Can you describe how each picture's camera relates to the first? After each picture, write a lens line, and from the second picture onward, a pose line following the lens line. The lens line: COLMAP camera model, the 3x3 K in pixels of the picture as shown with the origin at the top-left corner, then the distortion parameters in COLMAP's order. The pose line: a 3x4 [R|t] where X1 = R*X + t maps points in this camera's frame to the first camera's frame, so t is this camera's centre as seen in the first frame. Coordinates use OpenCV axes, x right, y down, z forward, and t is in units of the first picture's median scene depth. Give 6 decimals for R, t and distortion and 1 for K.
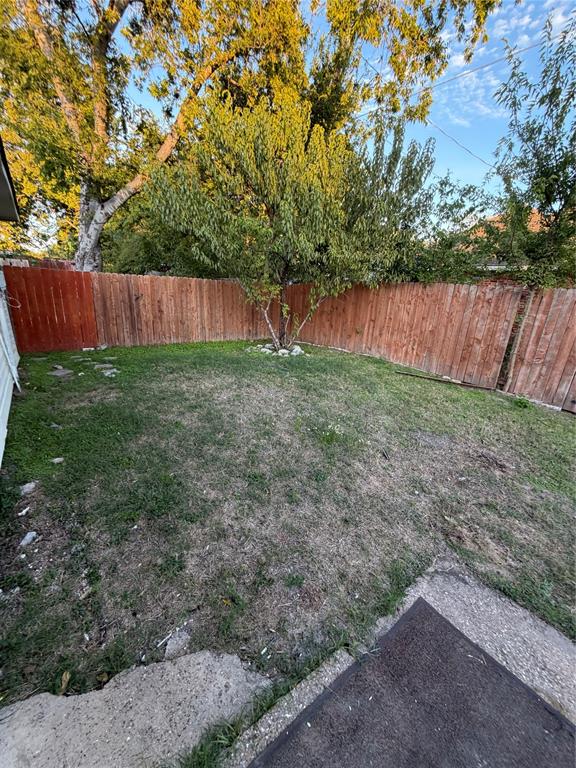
lens RADIAL K [[309.0, 0, 287.5], [0, 309.0, 385.3], [0, 0, 1]] dist [-0.000514, 0.000122]
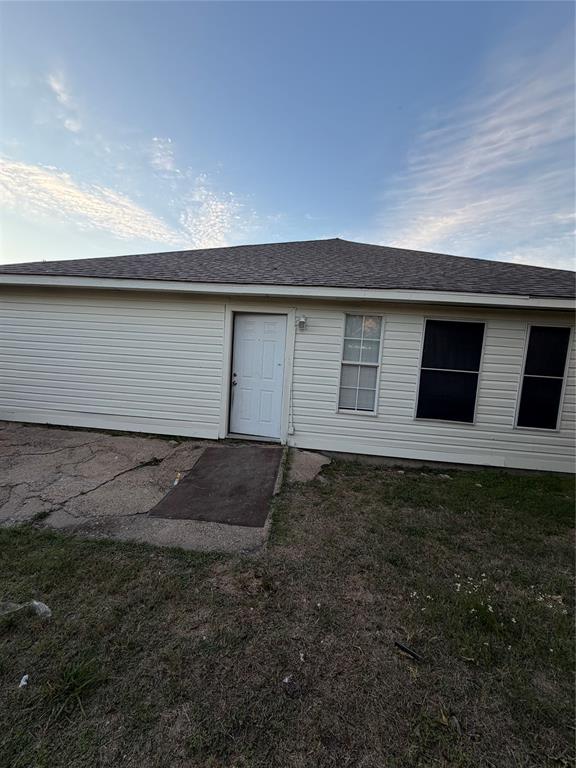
lens RADIAL K [[309.0, 0, 288.3], [0, 309.0, 384.2], [0, 0, 1]] dist [-0.000514, 0.000122]
pose [[-0.685530, -0.021809, -0.727718, 1.641790], [-0.317771, 0.908277, 0.272129, -0.526874], [0.655035, 0.417800, -0.629581, 1.906888]]
